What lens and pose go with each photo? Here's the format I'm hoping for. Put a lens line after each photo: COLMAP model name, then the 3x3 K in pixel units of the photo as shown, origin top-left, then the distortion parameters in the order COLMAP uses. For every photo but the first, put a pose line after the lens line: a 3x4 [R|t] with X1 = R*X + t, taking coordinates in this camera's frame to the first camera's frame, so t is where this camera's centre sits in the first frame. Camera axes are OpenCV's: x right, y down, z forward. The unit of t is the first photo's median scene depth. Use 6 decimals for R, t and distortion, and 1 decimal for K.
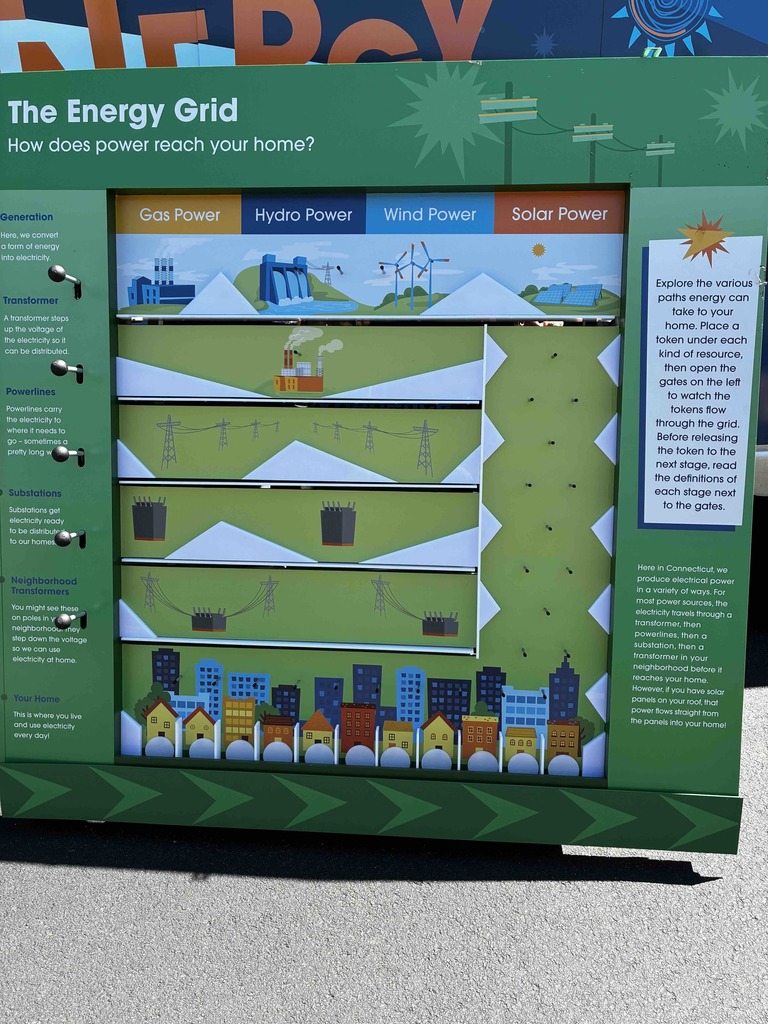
lens RADIAL K [[775.0, 0, 385.0], [0, 775.0, 514.5], [0, 0, 1]] dist [0.010218, 0.009794]
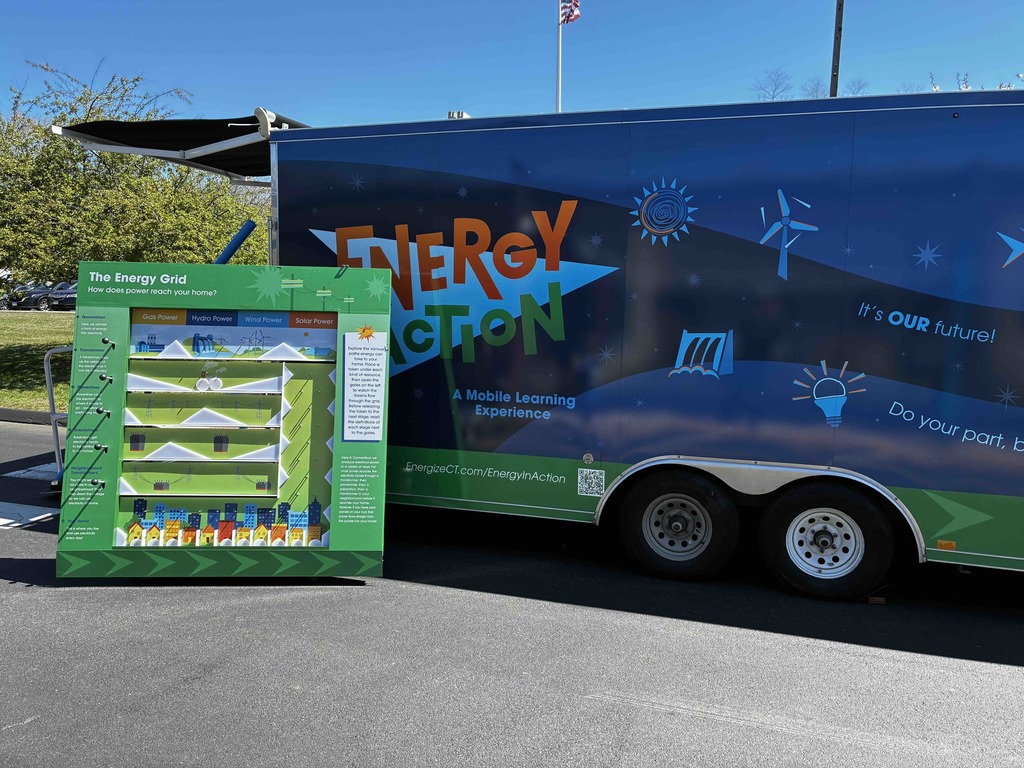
lens RADIAL K [[775.0, 0, 511.9], [0, 775.0, 380.8], [0, 0, 1]] dist [0.010218, 0.009794]
pose [[0.990975, 0.009336, 0.133724, 0.529886], [0.016634, 0.981297, -0.191782, 0.312735], [-0.133013, 0.192275, 0.972285, -1.551081]]
